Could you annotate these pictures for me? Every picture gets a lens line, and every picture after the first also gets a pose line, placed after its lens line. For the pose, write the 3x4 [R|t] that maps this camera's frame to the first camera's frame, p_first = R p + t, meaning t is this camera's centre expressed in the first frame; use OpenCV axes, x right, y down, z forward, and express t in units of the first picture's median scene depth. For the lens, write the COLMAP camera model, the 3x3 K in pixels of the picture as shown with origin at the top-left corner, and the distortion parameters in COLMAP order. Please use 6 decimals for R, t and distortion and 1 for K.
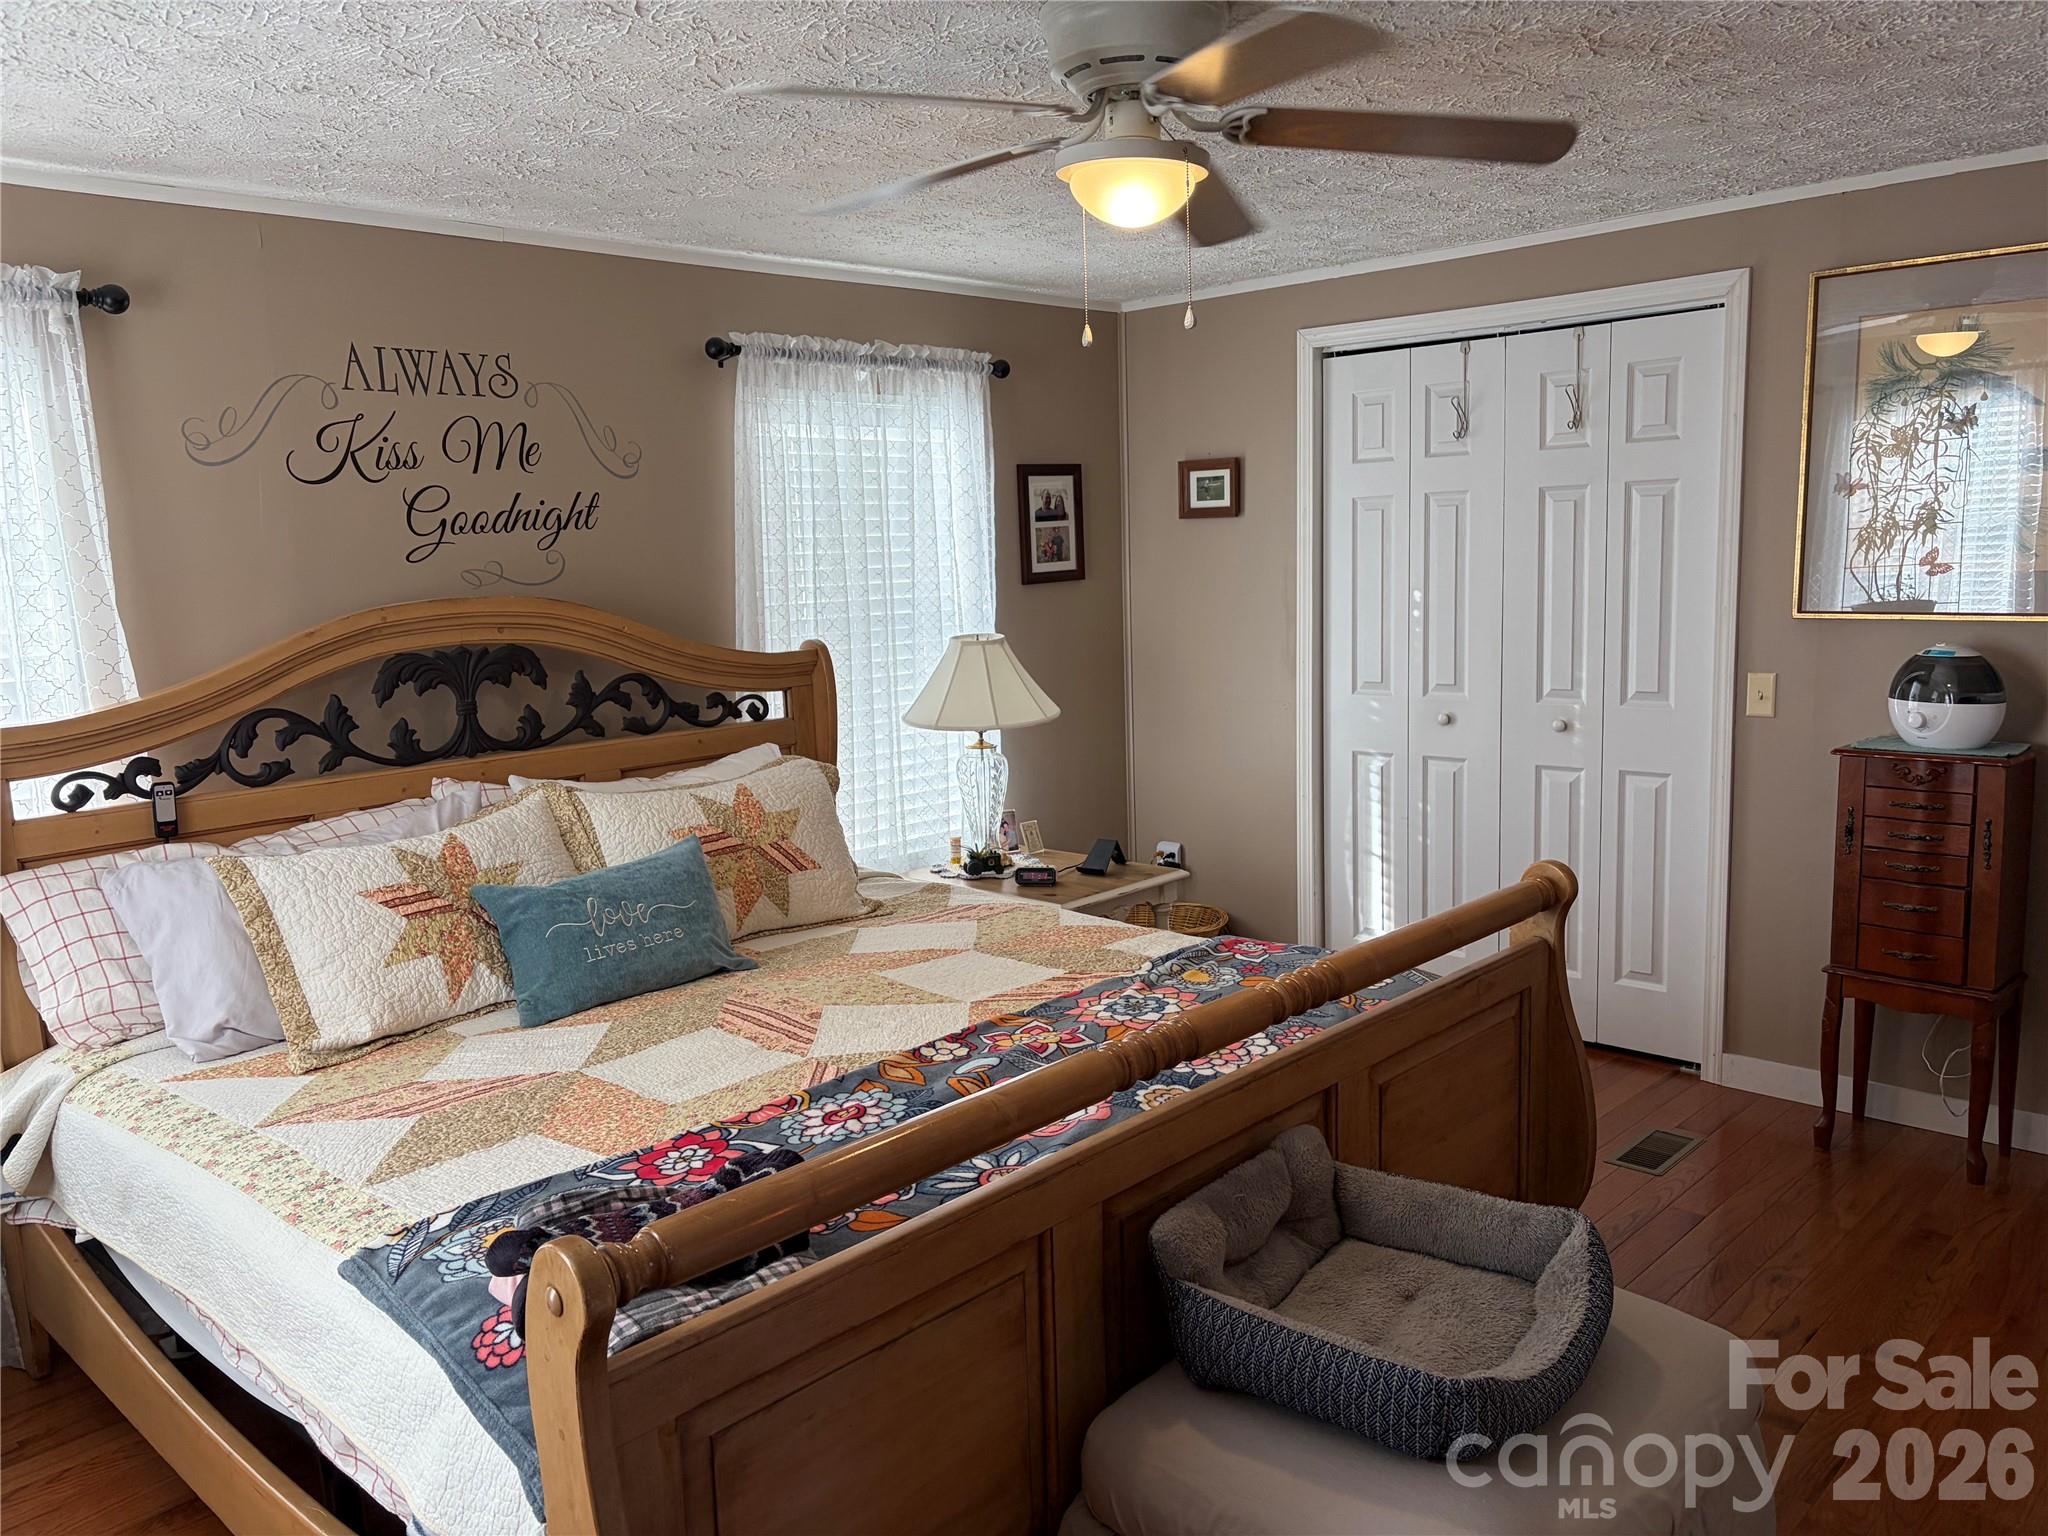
lens RADIAL K [[1538.5, 0, 1031.8], [0, 1538.5, 773.7], [0, 0, 1]] dist [0.034236, -0.052800]
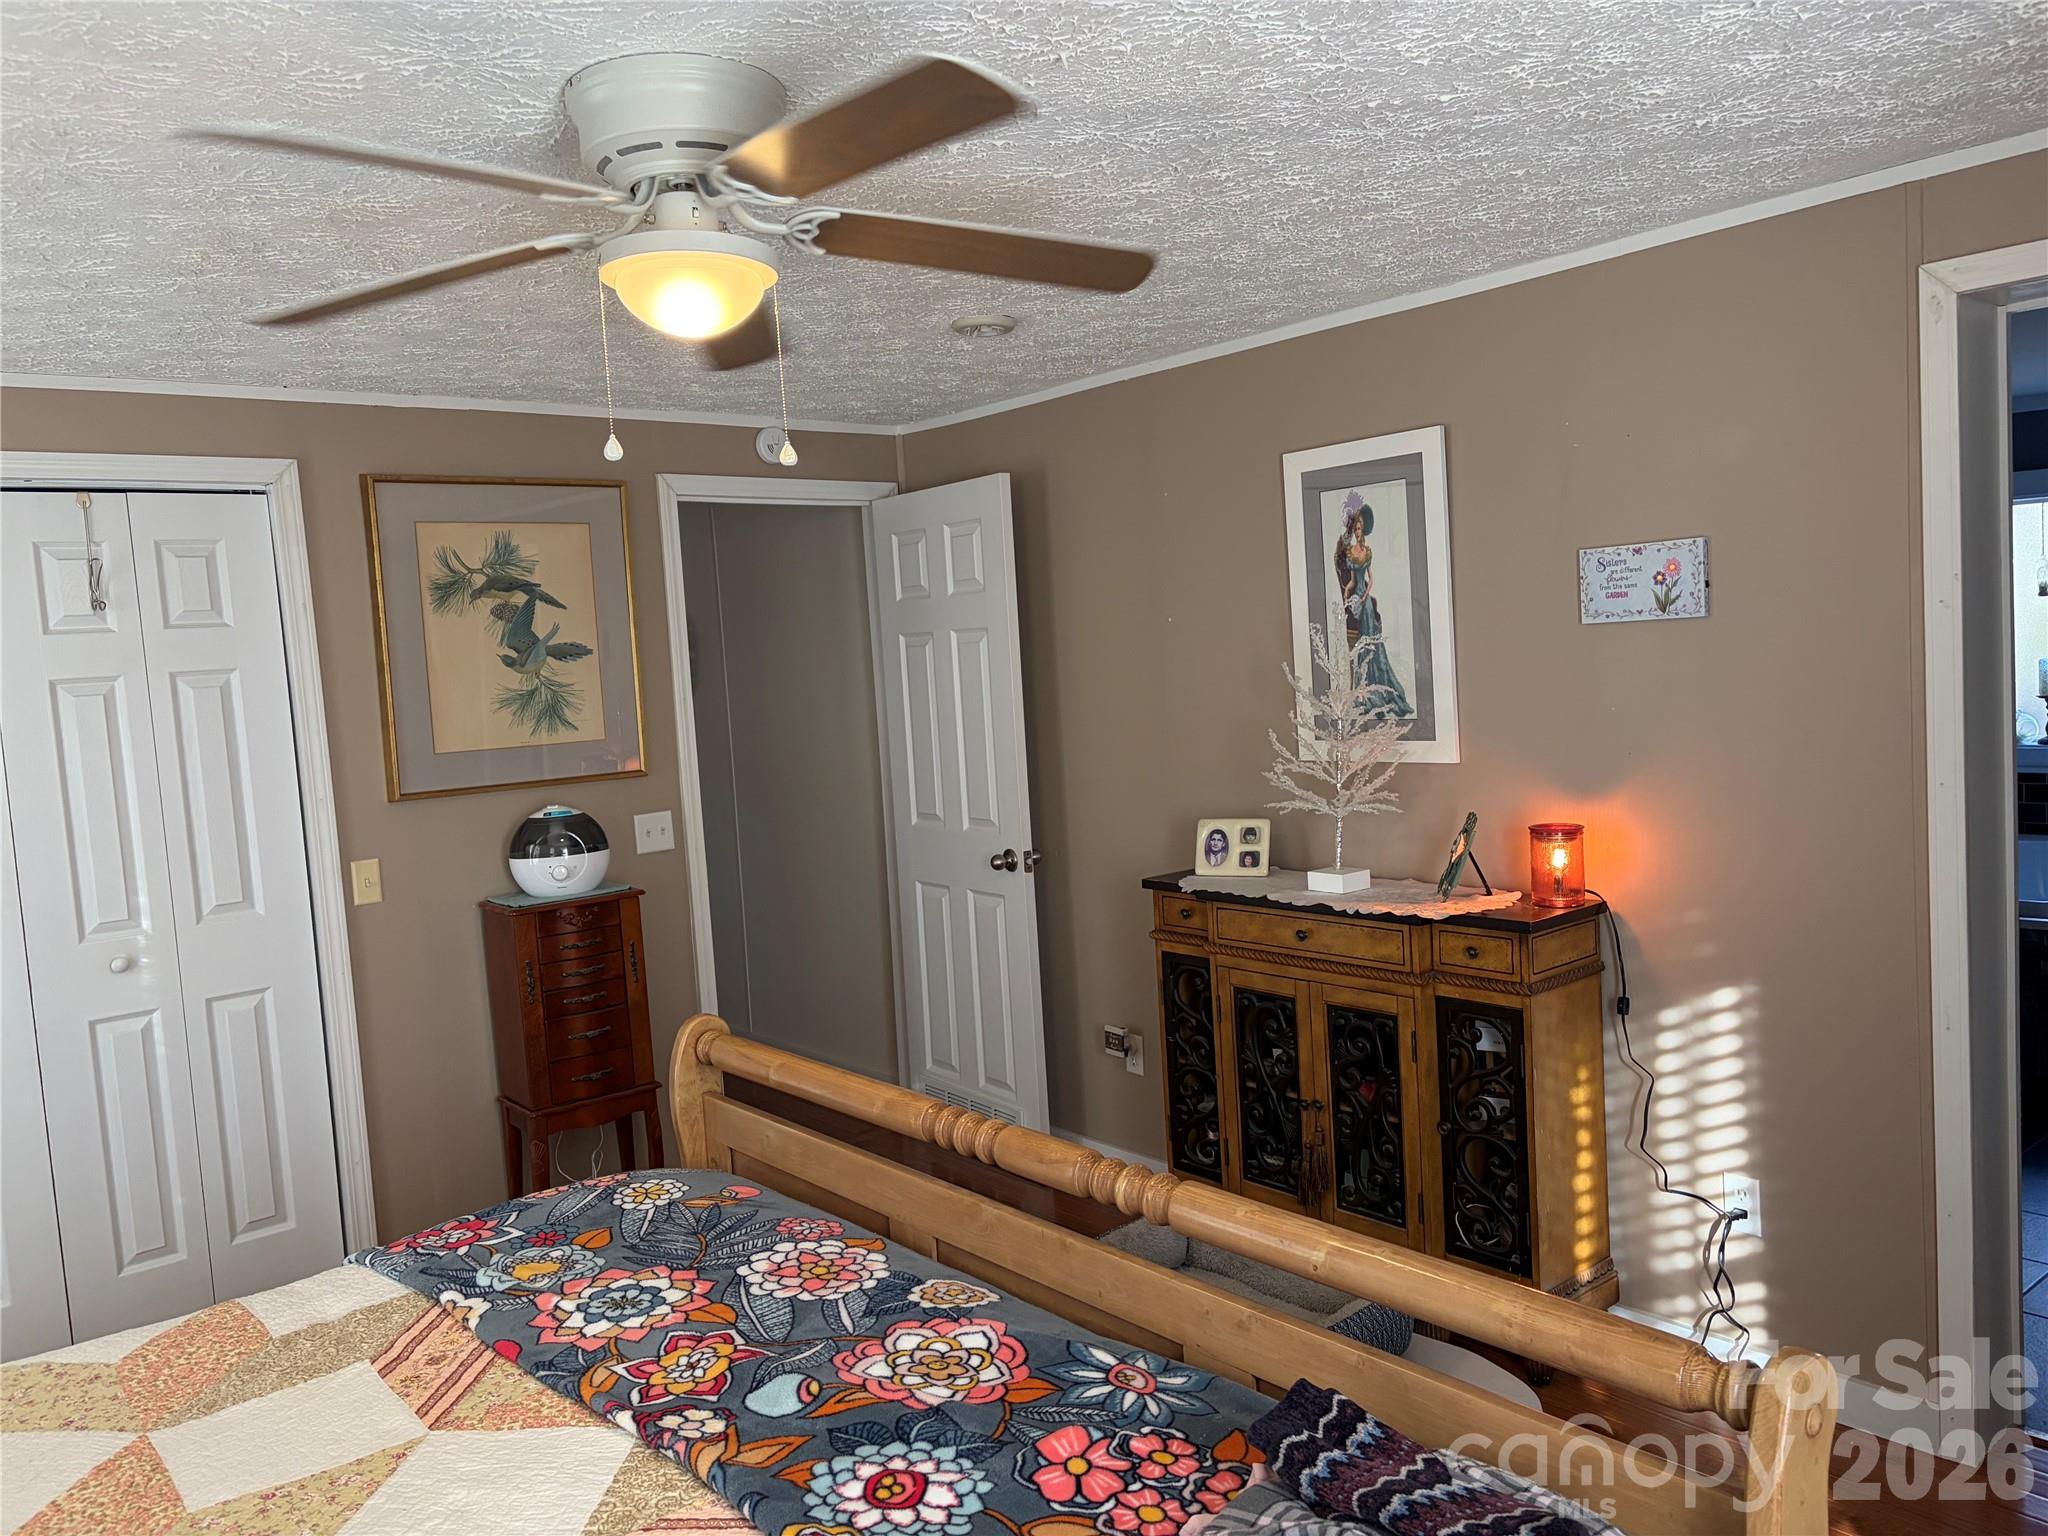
lens RADIAL K [[1538.5, 0, 1027.7], [0, 1538.5, 760.3], [0, 0, 1]] dist [0.034236, -0.052800]
pose [[0.096832, -0.046161, 0.994230, -0.523672], [0.207369, 0.977938, 0.025208, -0.072086], [-0.973459, 0.203731, 0.104269, 0.520537]]
